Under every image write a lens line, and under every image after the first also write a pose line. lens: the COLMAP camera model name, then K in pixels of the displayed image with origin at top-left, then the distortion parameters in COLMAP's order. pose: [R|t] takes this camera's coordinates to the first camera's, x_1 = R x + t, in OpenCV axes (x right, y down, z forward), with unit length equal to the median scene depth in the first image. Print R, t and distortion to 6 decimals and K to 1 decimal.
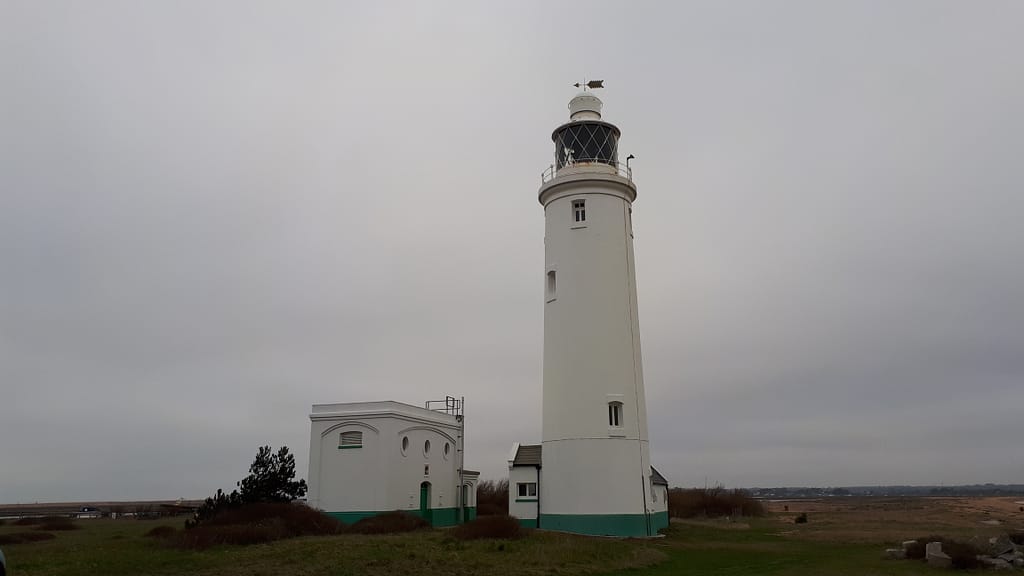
lens RADIAL K [[739.7, 0, 512.0], [0, 739.7, 288.0], [0, 0, 1]] dist [0.059815, 0.000916]
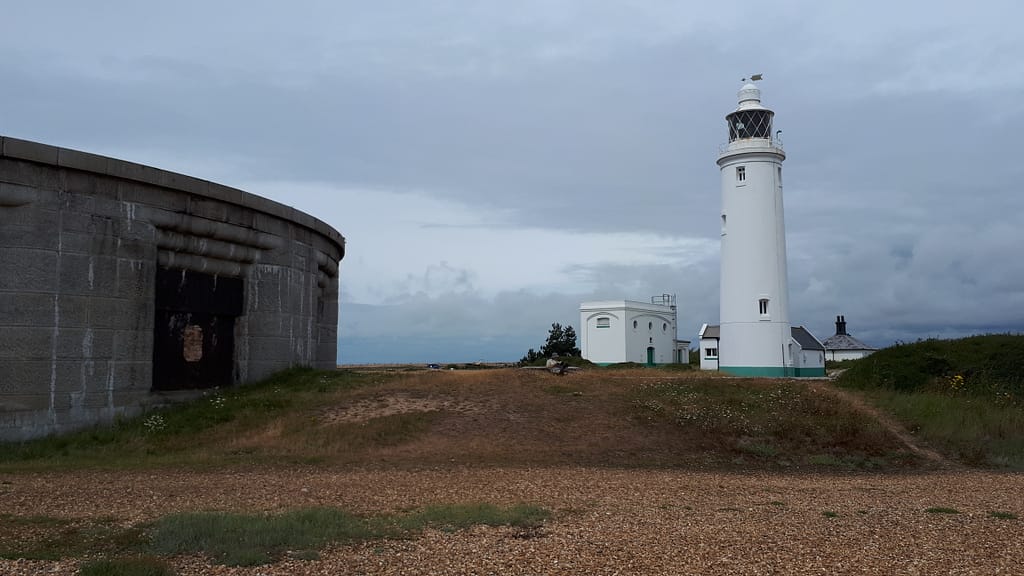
lens RADIAL K [[739.7, 0, 512.0], [0, 739.7, 288.0], [0, 0, 1]] dist [0.059815, 0.000916]
pose [[0.928941, -0.022859, -0.369521, 0.207087], [0.087448, 0.983398, 0.159000, -0.153353], [0.359752, -0.180016, 0.915518, -0.582053]]
